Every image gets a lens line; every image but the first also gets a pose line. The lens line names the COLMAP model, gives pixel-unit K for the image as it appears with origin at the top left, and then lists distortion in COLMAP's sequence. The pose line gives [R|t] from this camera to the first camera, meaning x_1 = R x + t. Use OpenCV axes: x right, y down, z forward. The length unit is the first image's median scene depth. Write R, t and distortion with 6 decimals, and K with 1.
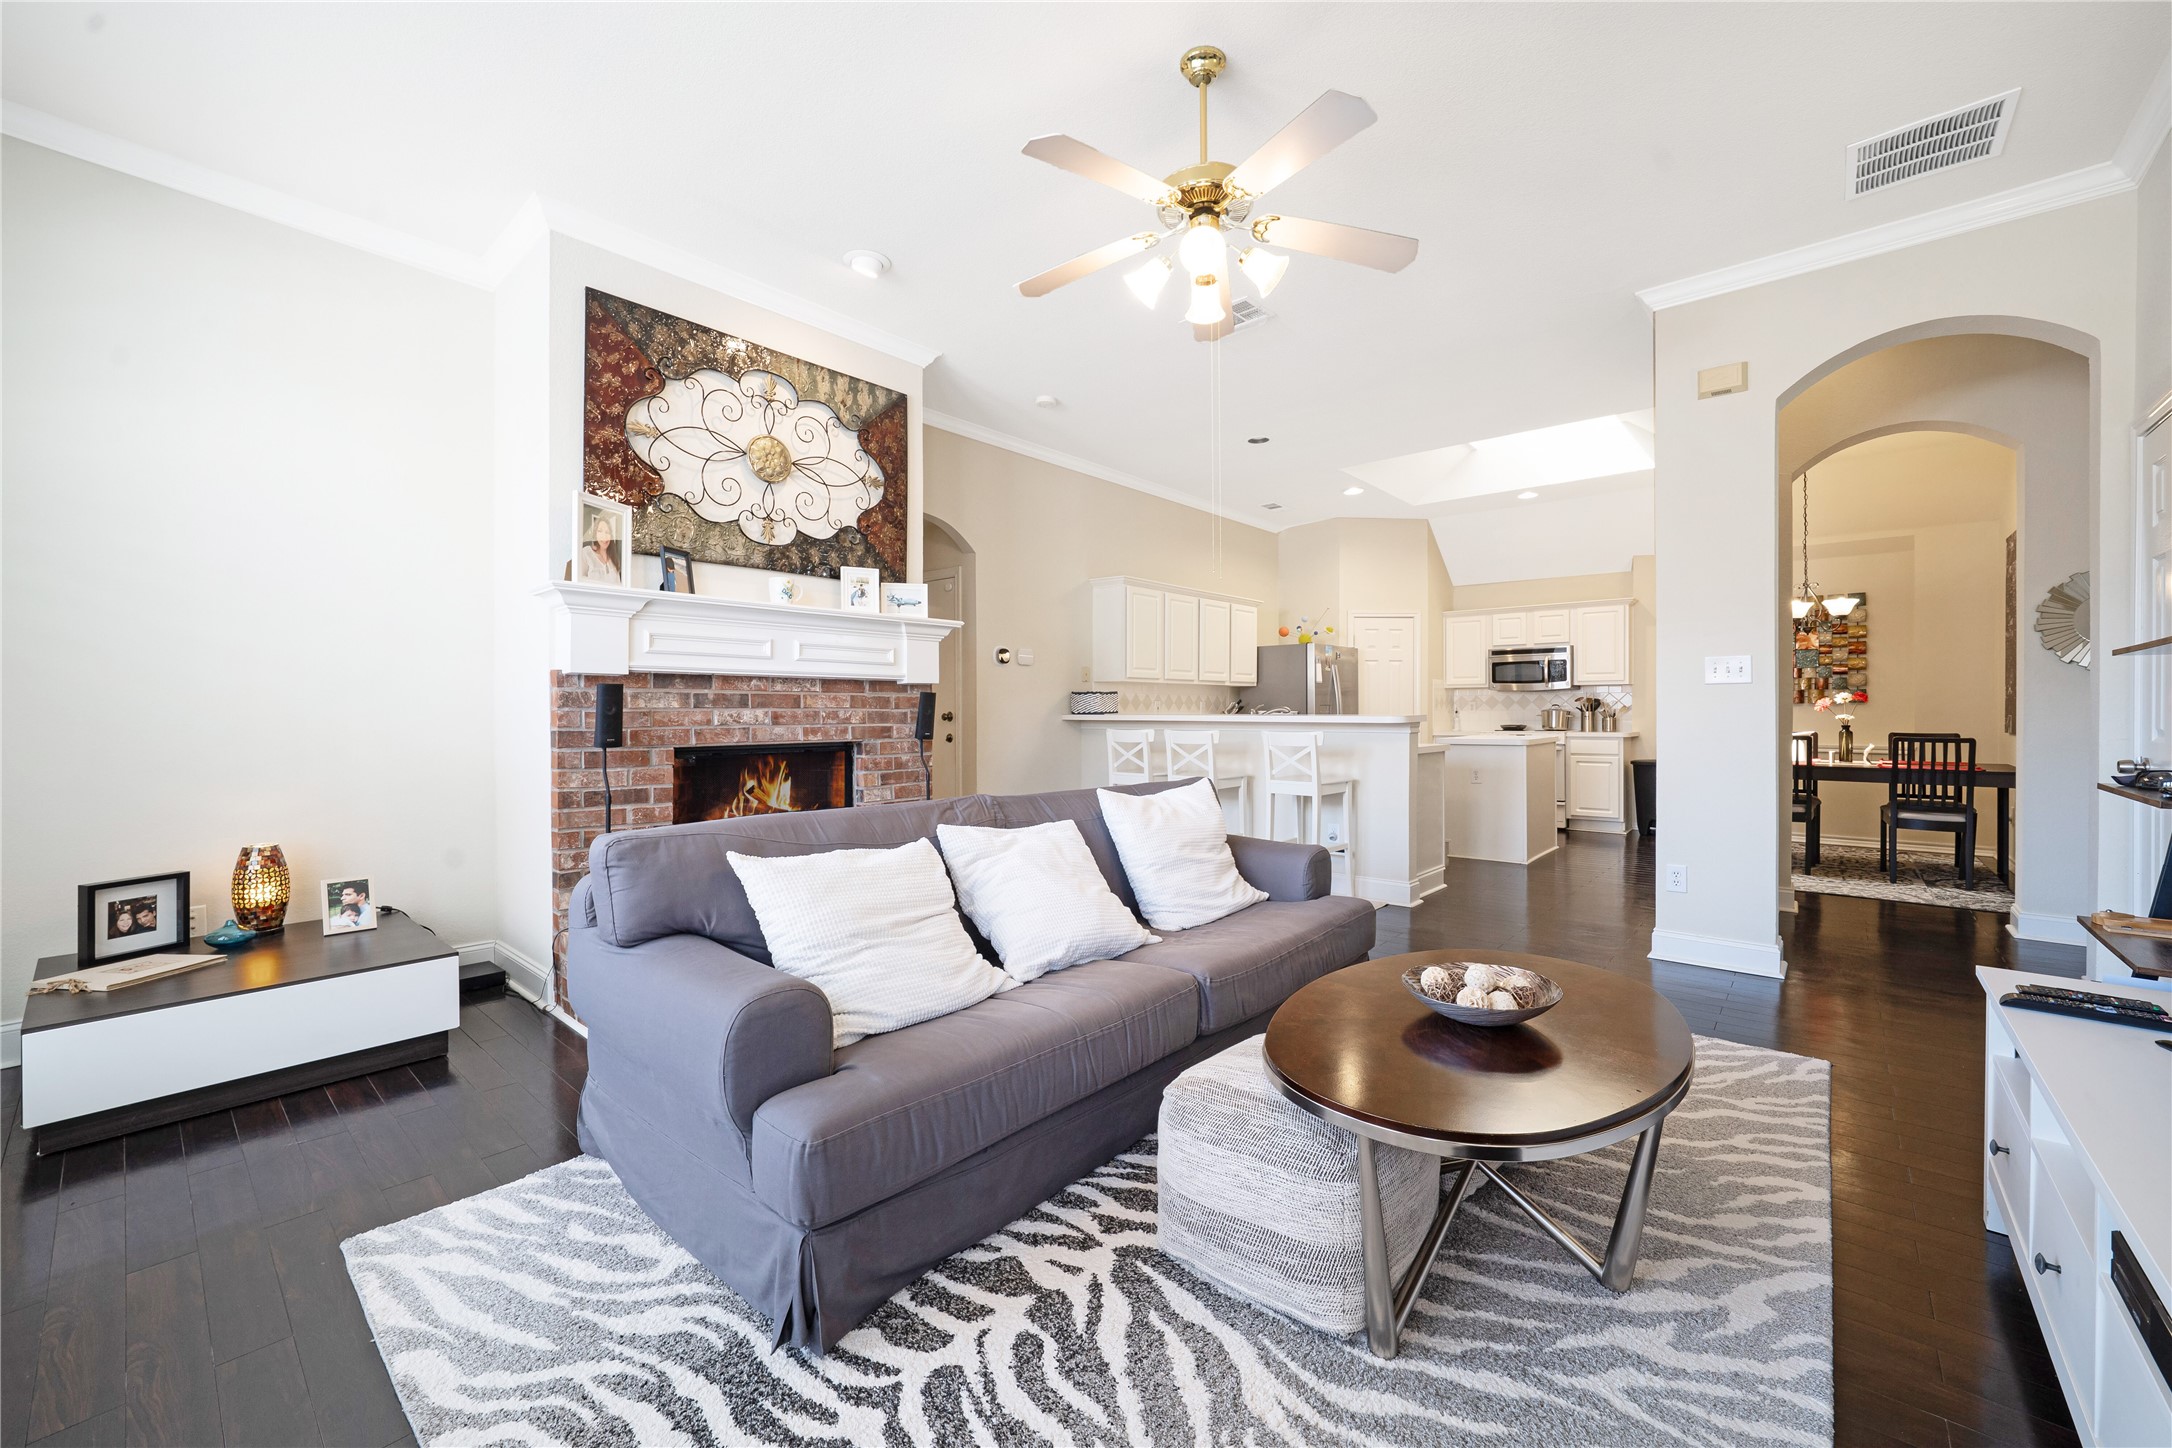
lens RADIAL K [[859.0, 0, 1086.0], [0, 859.0, 724.0], [0, 0, 1]] dist [-0.001511, 0.000006]
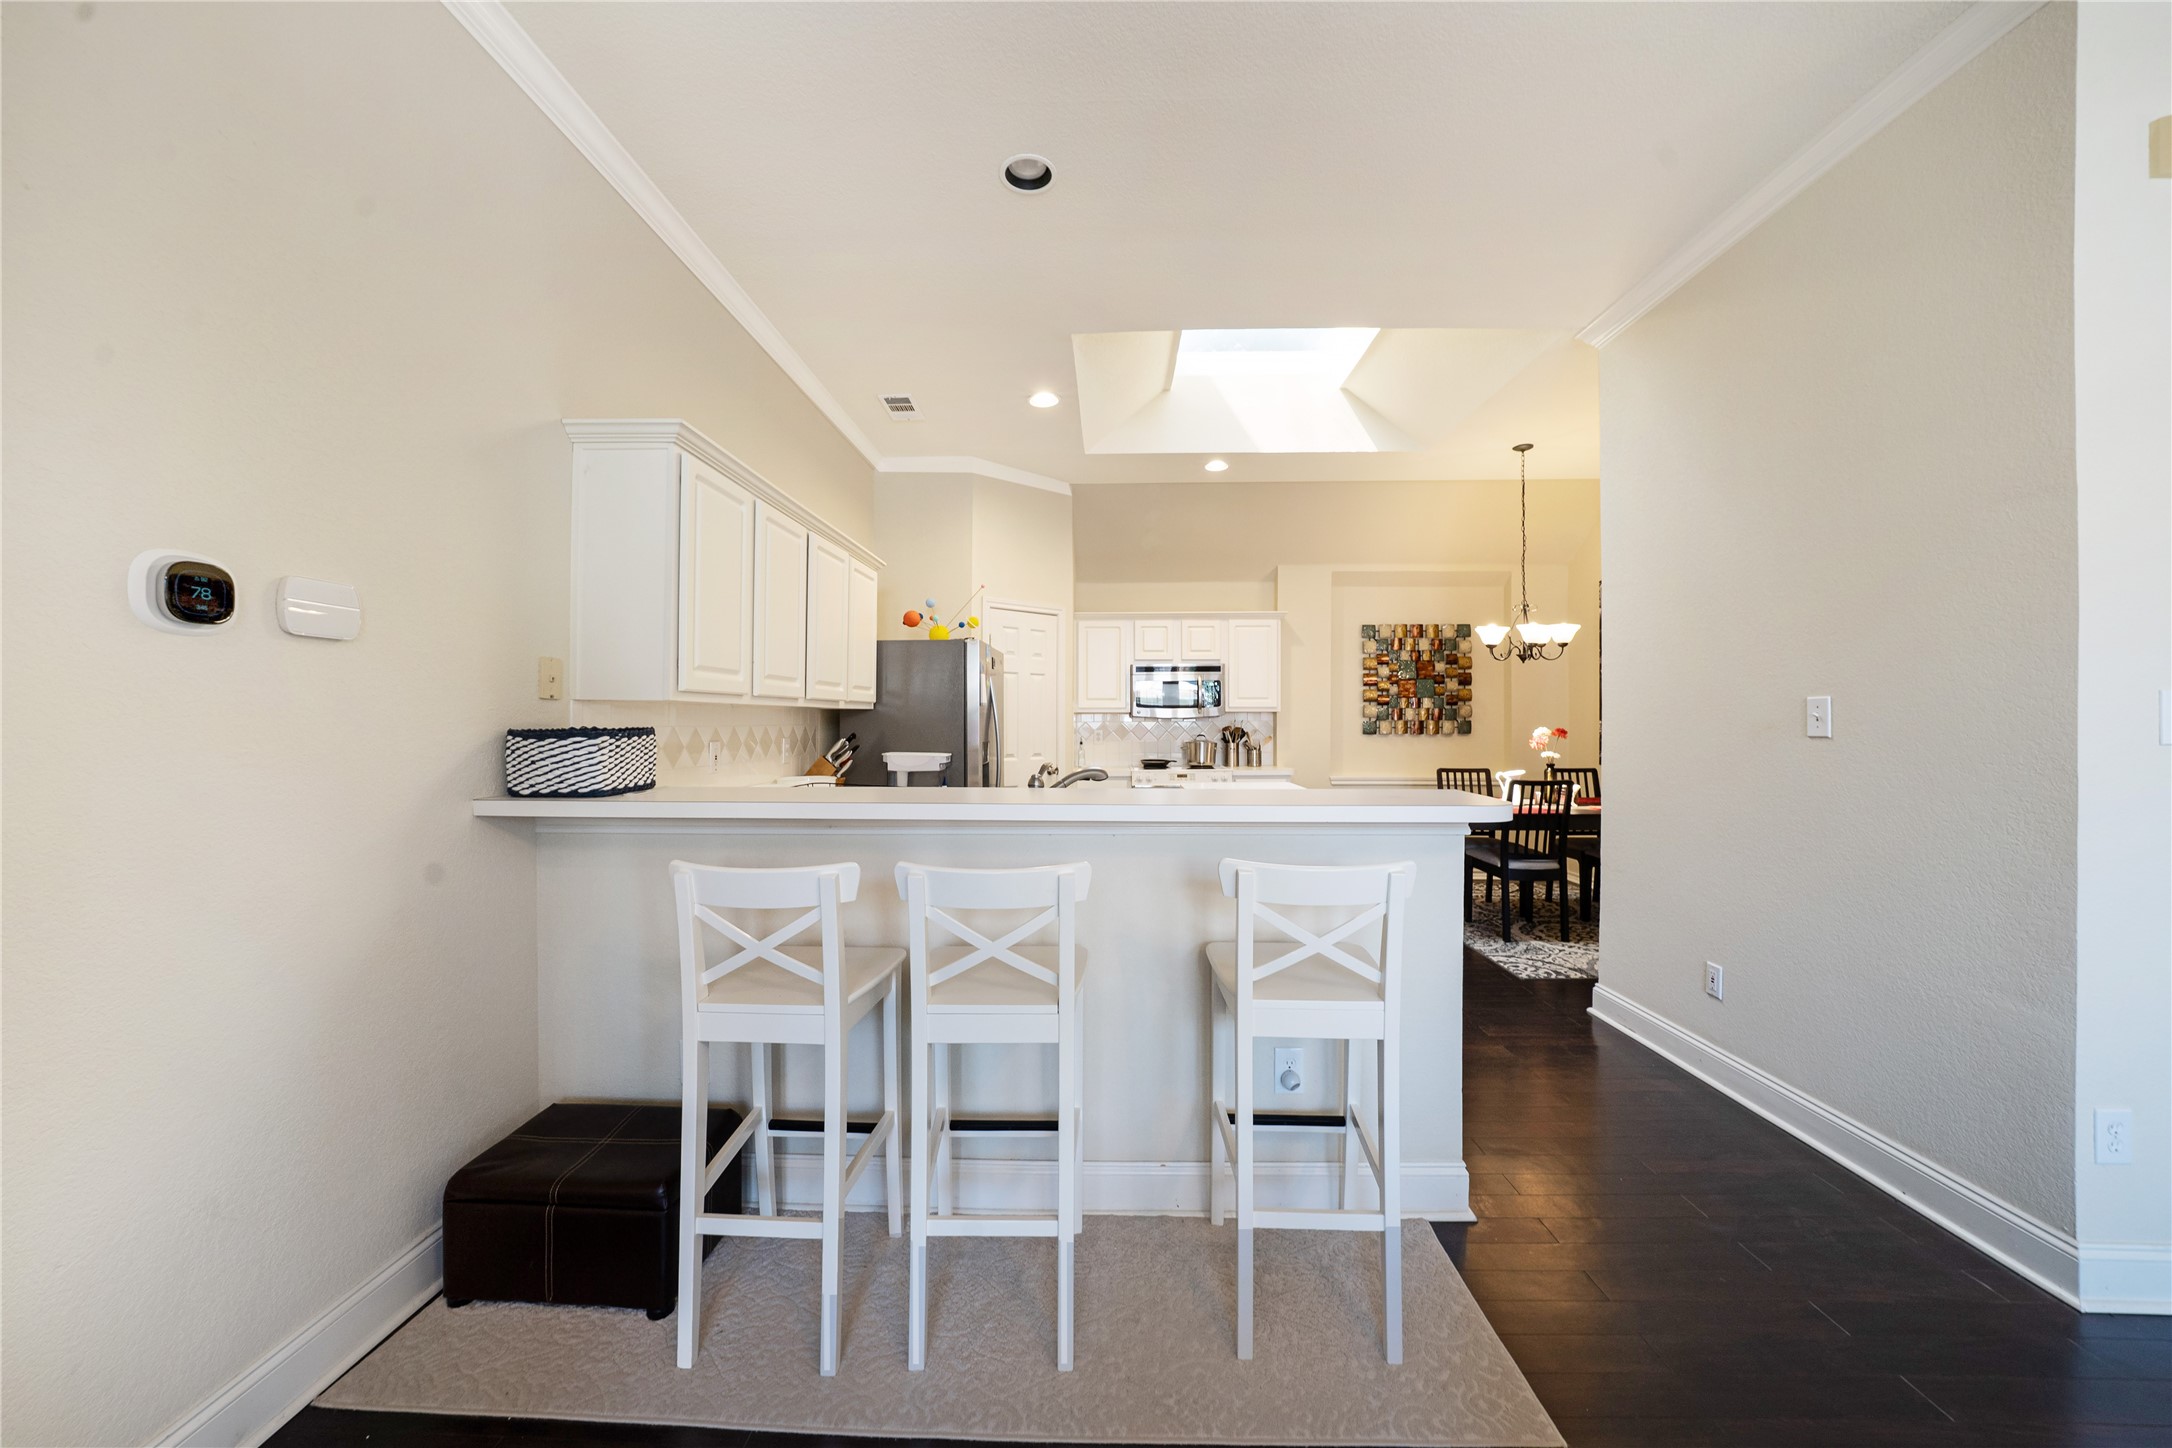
lens RADIAL K [[798.1, 0, 1066.1], [0, 798.1, 710.8], [0, 0, 1]] dist [-0.034039, -0.000021]
pose [[0.784729, 0.008934, 0.619774, -0.028751], [0.008835, 0.999633, -0.025596, -0.028676], [-0.619776, 0.025562, 0.784363, 0.508256]]
